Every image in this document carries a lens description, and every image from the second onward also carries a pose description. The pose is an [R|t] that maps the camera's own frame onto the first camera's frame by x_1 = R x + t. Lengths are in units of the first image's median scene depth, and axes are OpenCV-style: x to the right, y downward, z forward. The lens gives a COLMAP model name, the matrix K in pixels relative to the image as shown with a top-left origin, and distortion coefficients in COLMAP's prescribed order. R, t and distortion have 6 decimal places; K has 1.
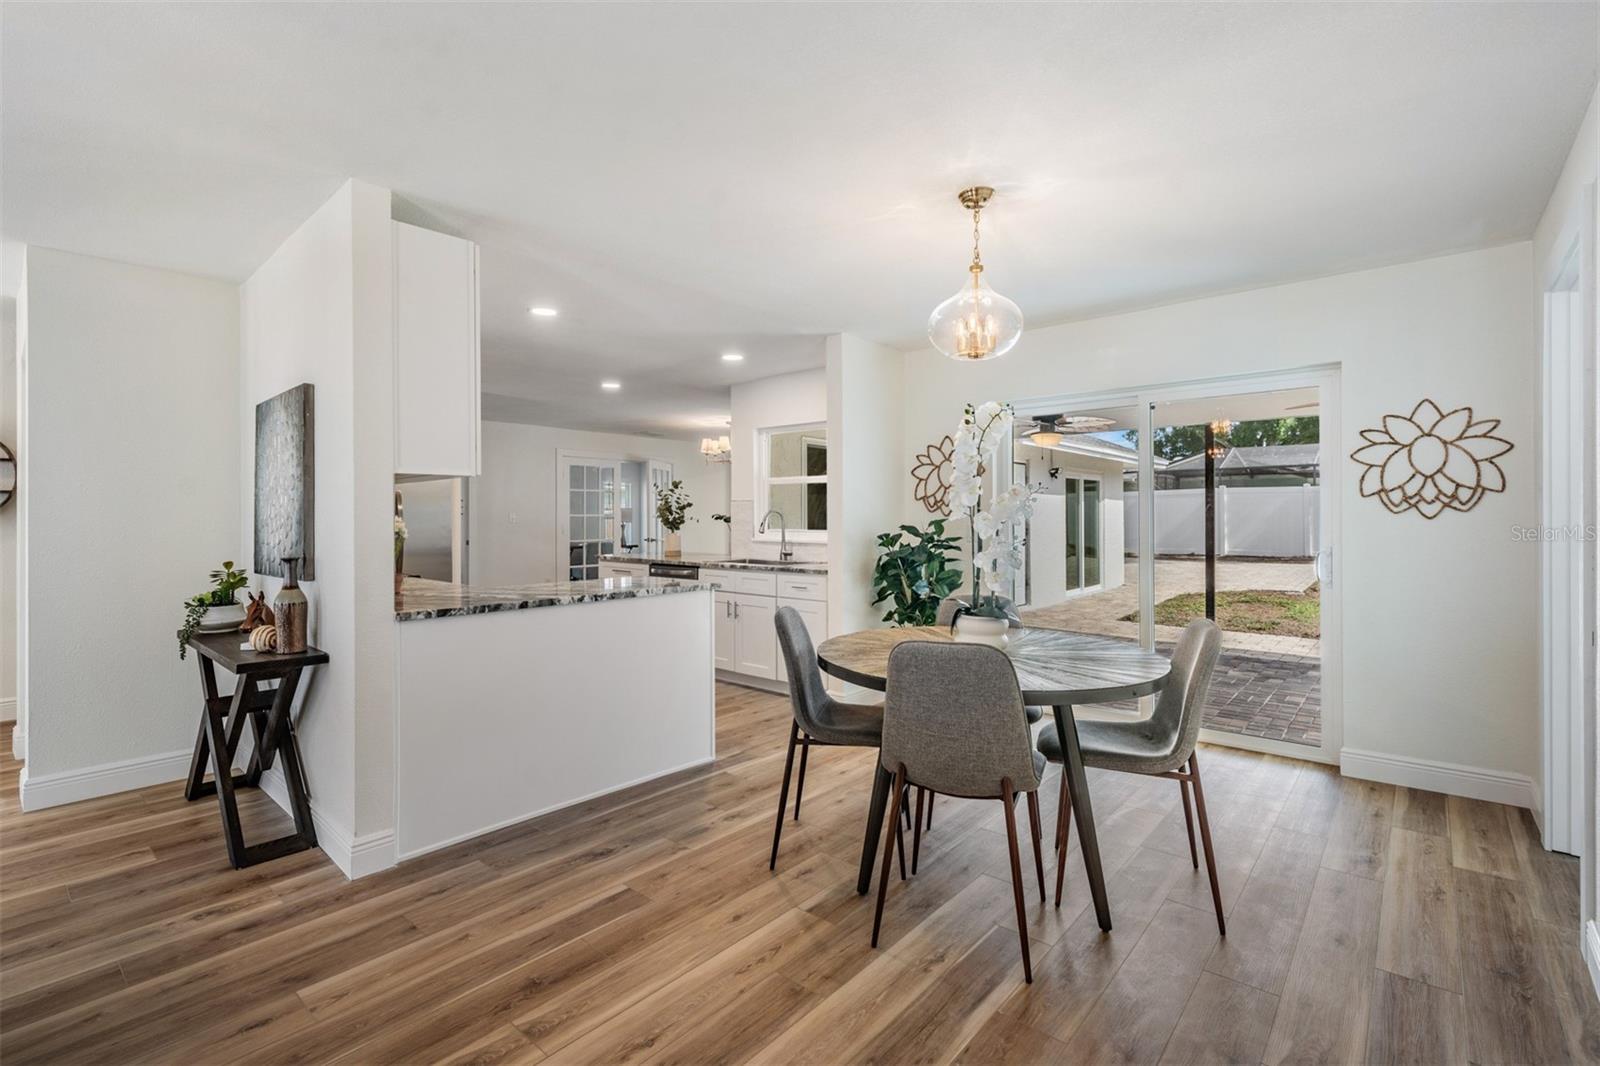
lens RADIAL K [[722.4, 0, 797.5], [0, 722.4, 524.5], [0, 0, 1]] dist [0.001800, 0.000469]
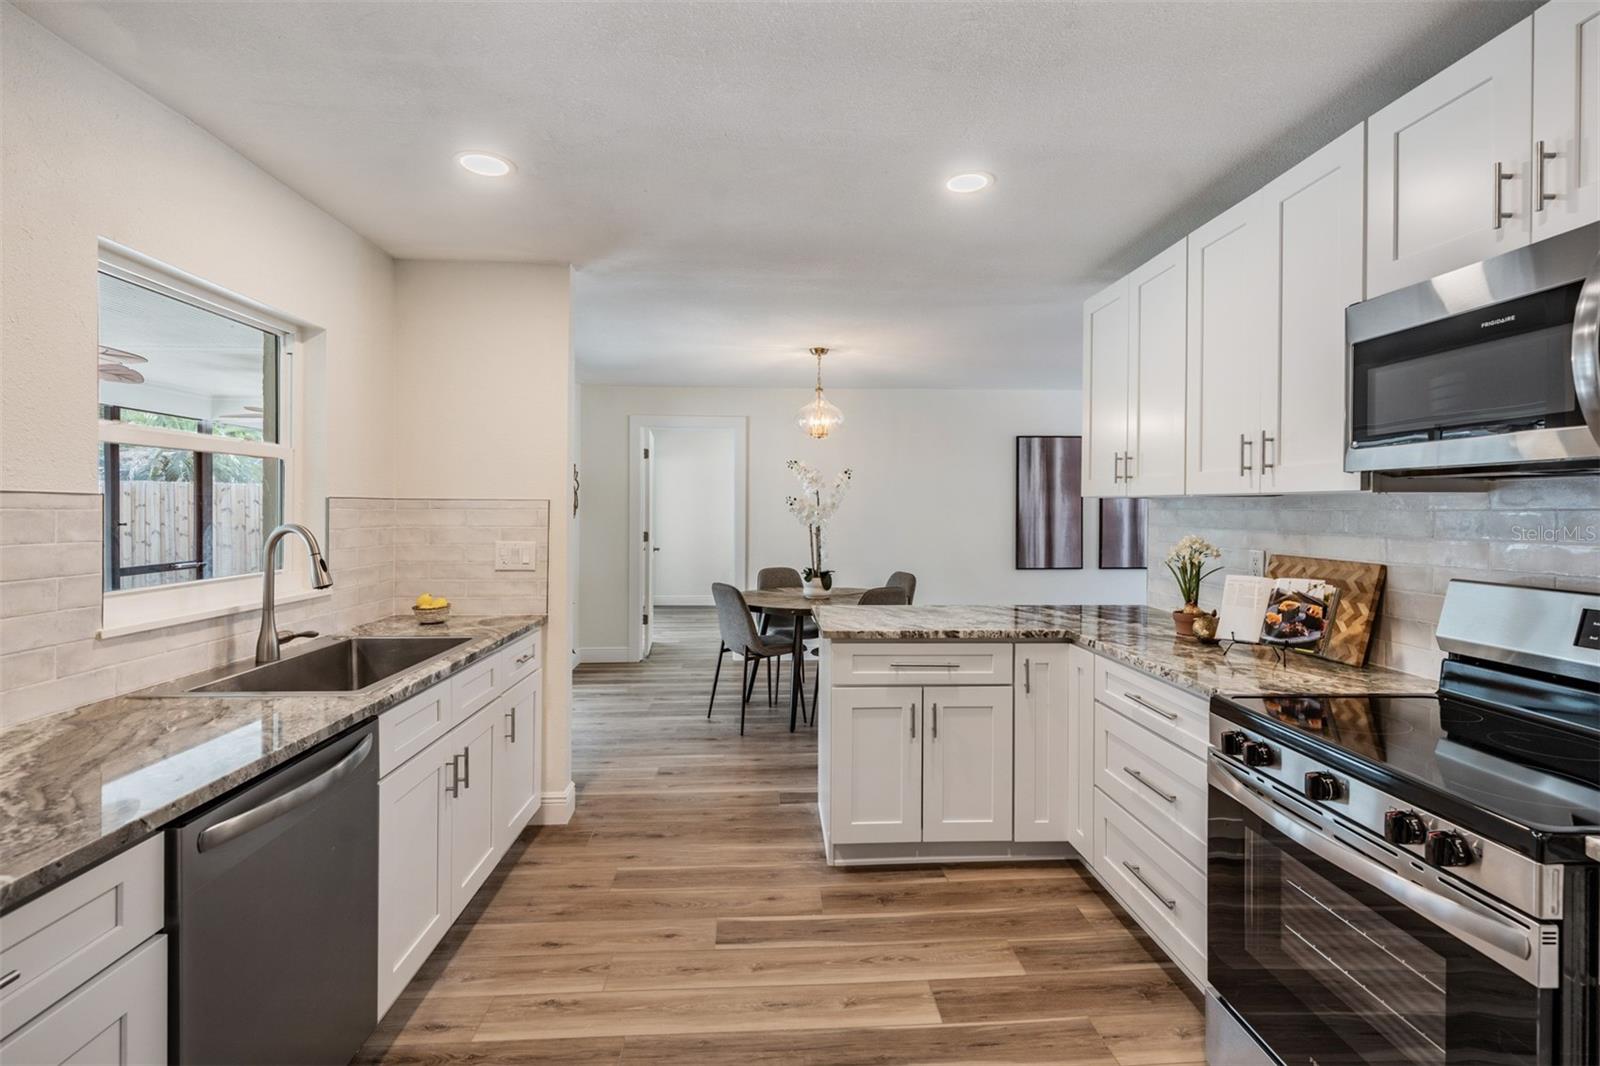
lens RADIAL K [[731.9, 0, 802.0], [0, 731.9, 504.9], [0, 0, 1]] dist [0.000038, -0.000127]
pose [[-0.696791, 0.001963, 0.717271, -0.818613], [0.007630, 0.999960, 0.004675, -0.051902], [-0.717233, 0.008730, -0.696778, 1.798674]]
